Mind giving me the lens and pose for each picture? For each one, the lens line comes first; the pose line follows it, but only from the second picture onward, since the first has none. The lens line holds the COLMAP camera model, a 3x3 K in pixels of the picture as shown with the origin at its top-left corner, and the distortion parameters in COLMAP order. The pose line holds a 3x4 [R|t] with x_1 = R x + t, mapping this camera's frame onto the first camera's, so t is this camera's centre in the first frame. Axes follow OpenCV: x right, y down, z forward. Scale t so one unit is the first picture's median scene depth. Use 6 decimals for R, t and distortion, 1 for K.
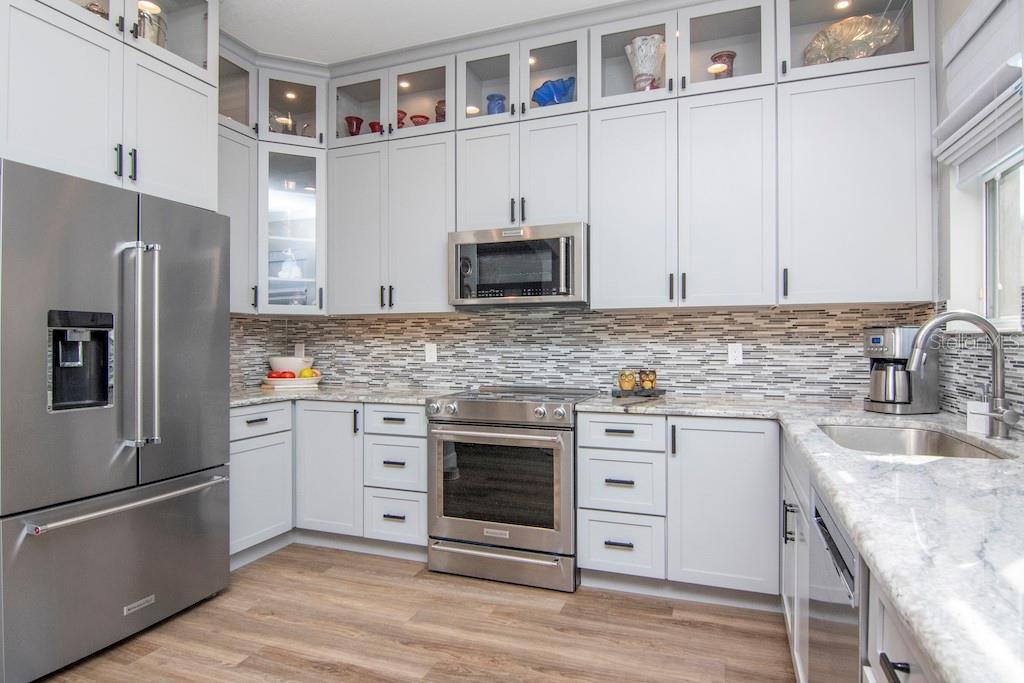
lens RADIAL K [[575.3, 0, 509.7], [0, 575.3, 340.3], [0, 0, 1]] dist [-0.004570, -0.006584]
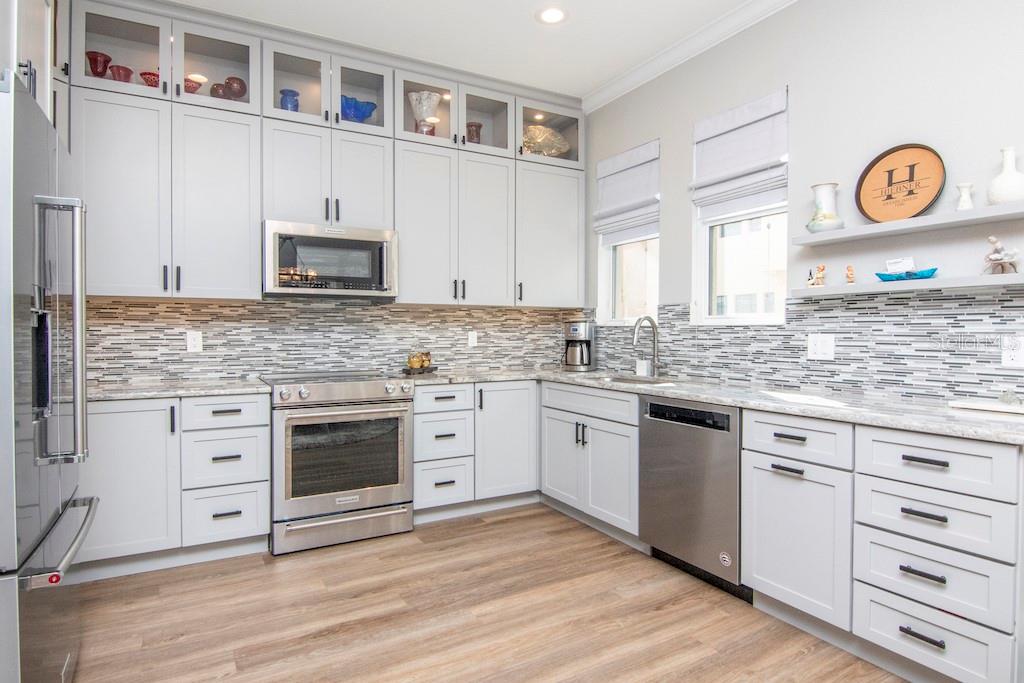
lens RADIAL K [[575.3, 0, 511.8], [0, 575.3, 337.9], [0, 0, 1]] dist [-0.004570, -0.006584]
pose [[0.634619, -0.007171, 0.772792, -0.649264], [-0.003631, 0.999918, 0.012261, 0.003567], [-0.772817, -0.010587, 0.634541, 0.039751]]
